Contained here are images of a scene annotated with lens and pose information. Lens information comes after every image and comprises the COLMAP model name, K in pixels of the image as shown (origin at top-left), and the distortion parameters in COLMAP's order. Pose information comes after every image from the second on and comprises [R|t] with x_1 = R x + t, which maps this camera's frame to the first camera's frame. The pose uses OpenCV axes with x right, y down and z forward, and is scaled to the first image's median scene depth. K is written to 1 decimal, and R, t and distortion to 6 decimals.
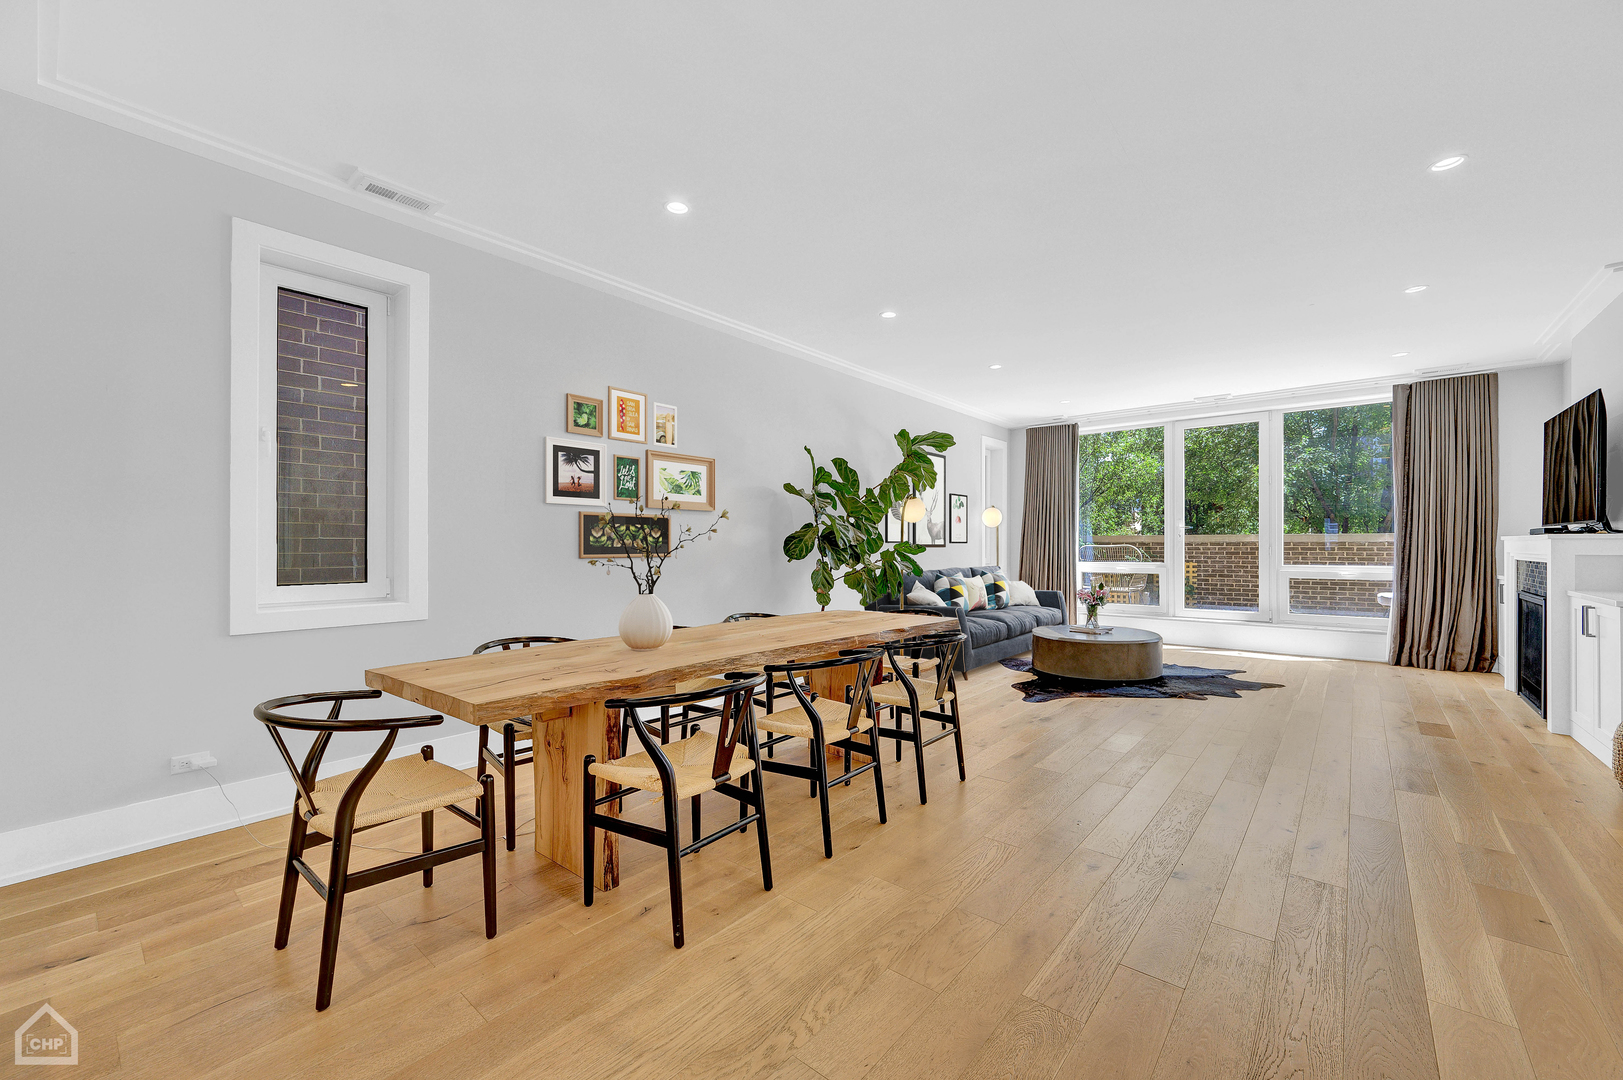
lens RADIAL K [[649.9, 0, 817.5], [0, 649.9, 545.3], [0, 0, 1]] dist [-0.004177, -0.000563]
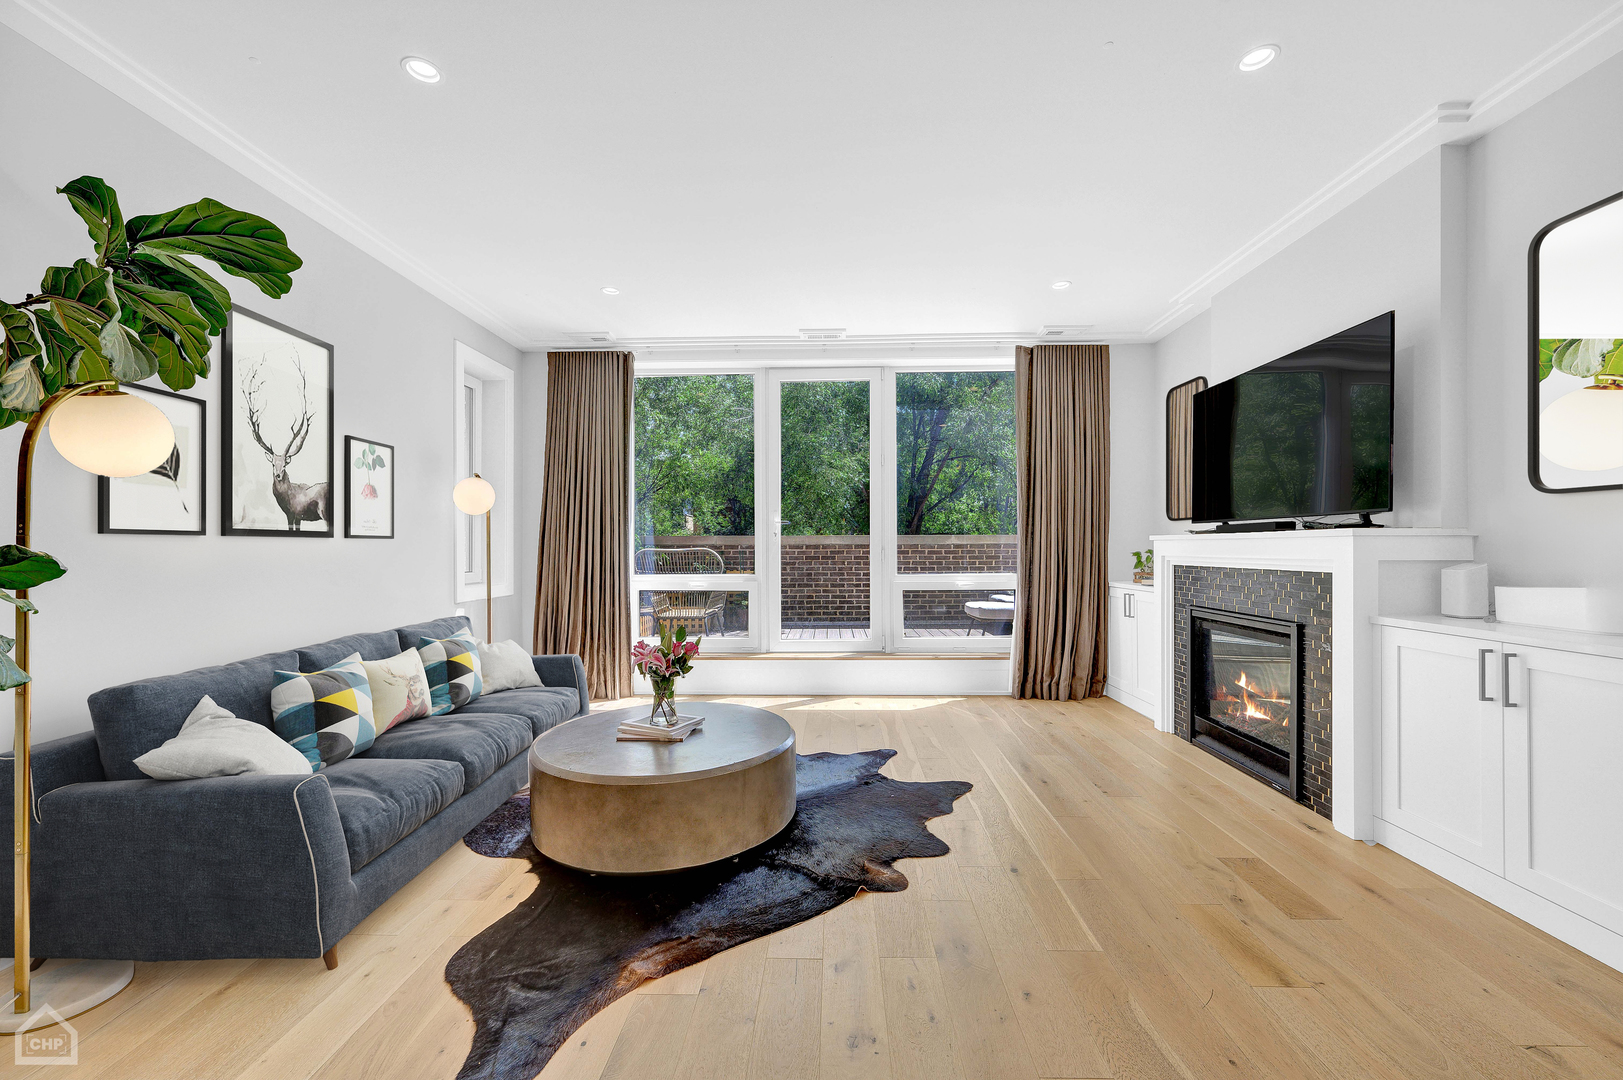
lens RADIAL K [[649.9, 0, 814.5], [0, 649.9, 548.8], [0, 0, 1]] dist [-0.004177, -0.000563]
pose [[0.792672, -0.001748, 0.609646, 0.198845], [0.003113, 0.999994, -0.001180, 0.001667], [-0.609641, 0.002834, 0.792673, 0.499118]]
